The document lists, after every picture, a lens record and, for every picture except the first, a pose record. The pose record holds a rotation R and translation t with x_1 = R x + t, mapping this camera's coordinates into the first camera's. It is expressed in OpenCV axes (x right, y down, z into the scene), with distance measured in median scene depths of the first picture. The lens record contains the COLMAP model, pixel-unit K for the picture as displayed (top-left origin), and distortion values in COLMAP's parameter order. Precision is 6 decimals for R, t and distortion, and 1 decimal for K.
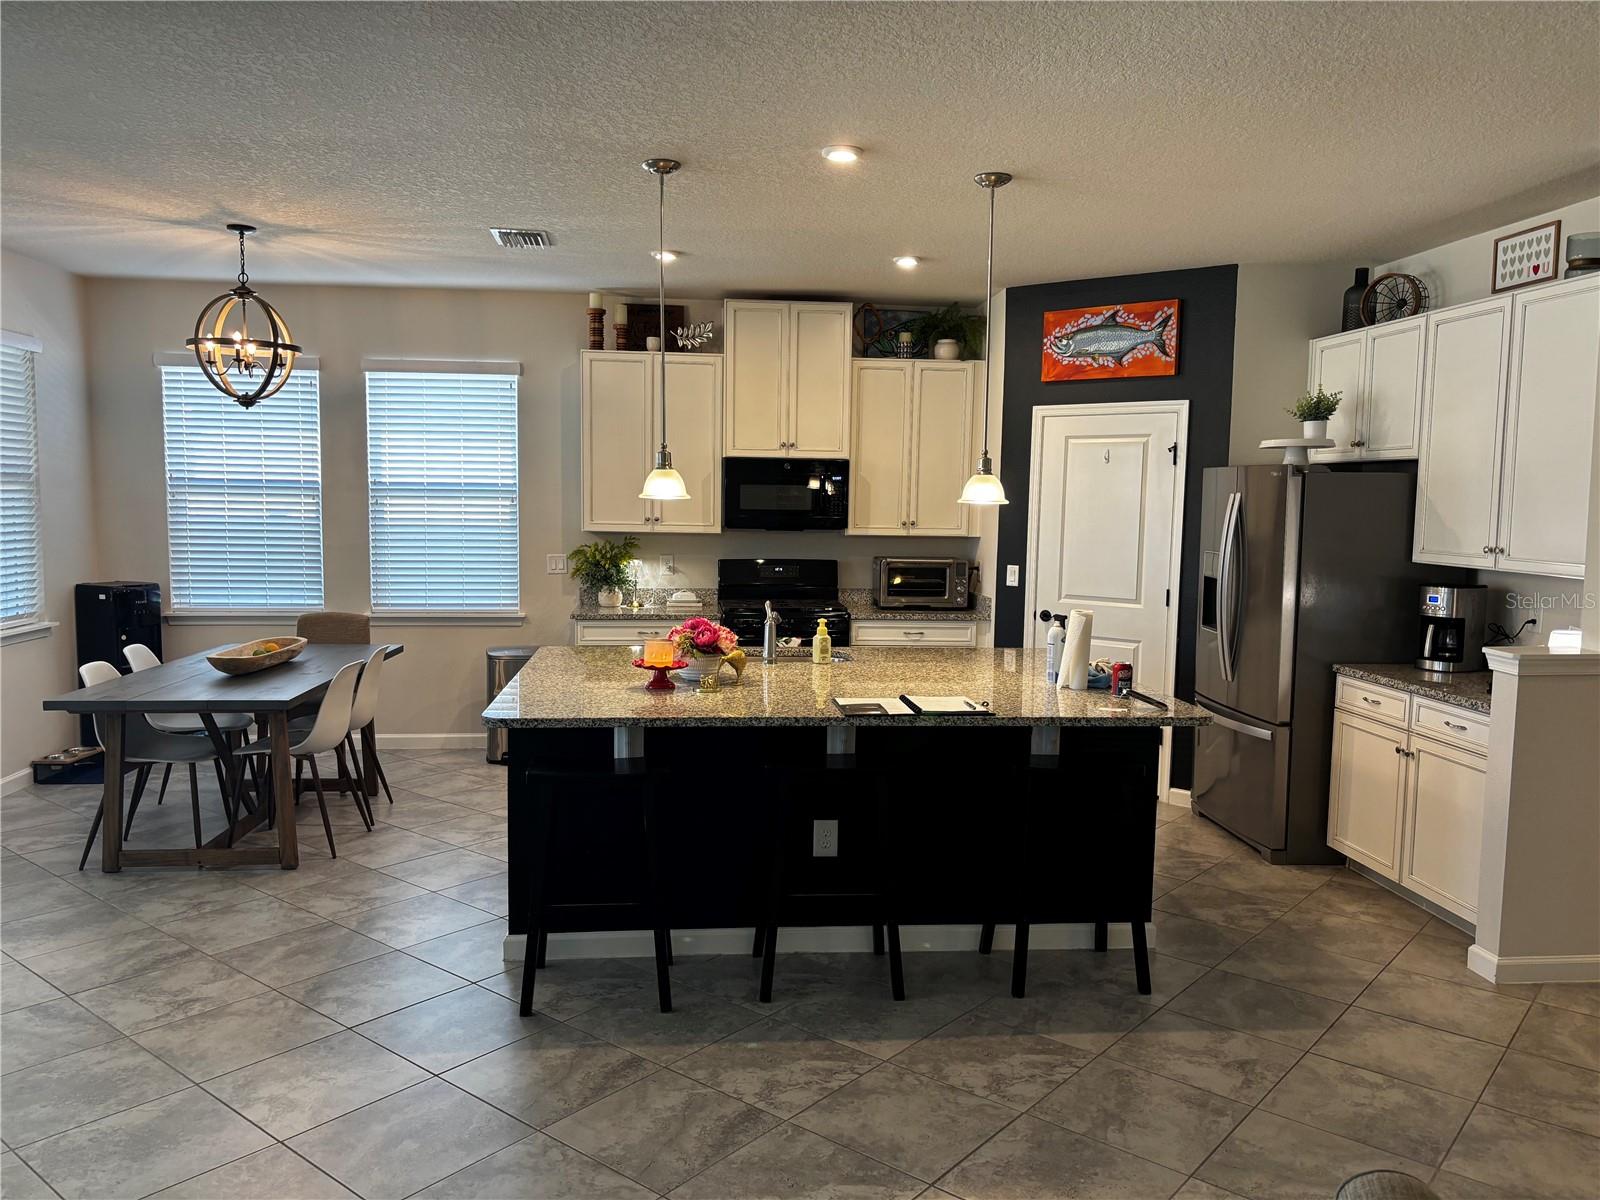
lens RADIAL K [[1196.4, 0, 783.1], [0, 1196.4, 605.9], [0, 0, 1]] dist [0.054547, -0.063580]
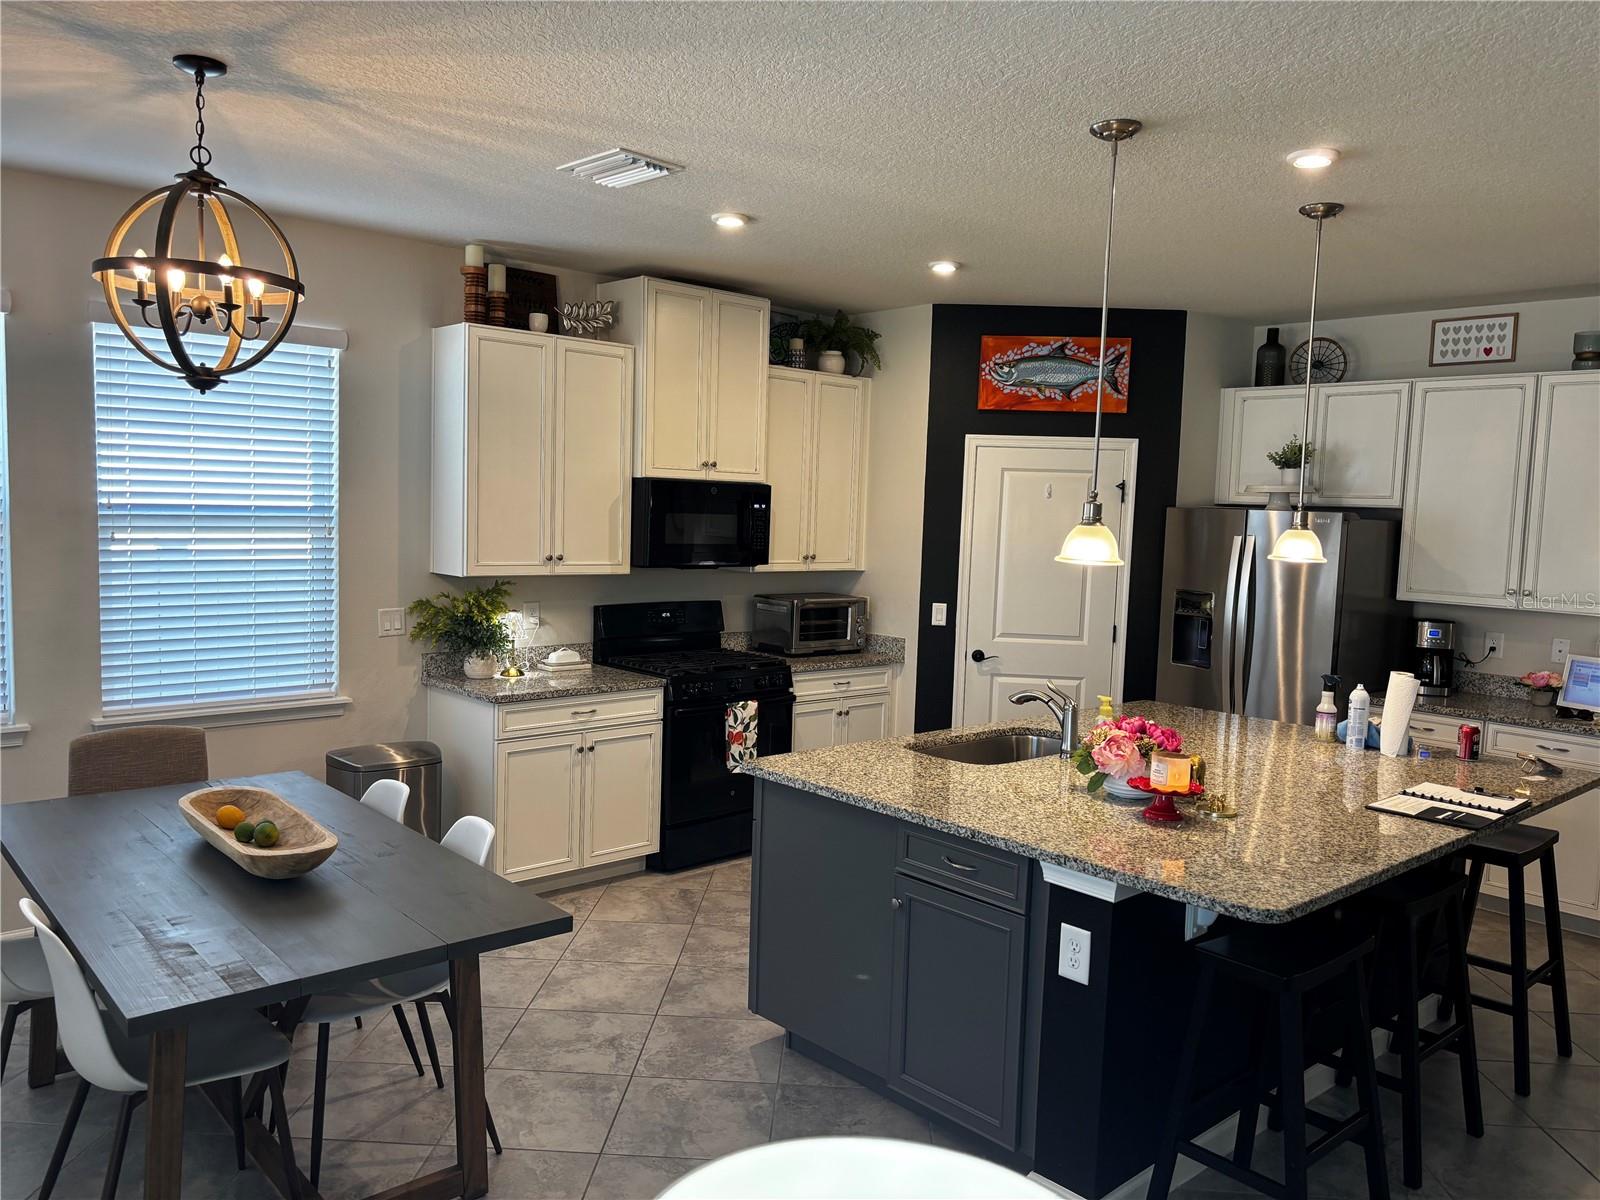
lens RADIAL K [[1196.4, 0, 801.3], [0, 1196.4, 600.8], [0, 0, 1]] dist [0.054547, -0.063580]
pose [[0.806901, -0.037031, 0.589525, -0.458841], [0.034648, 0.999282, 0.015347, -0.055714], [-0.589670, 0.008043, 0.807604, 0.325091]]
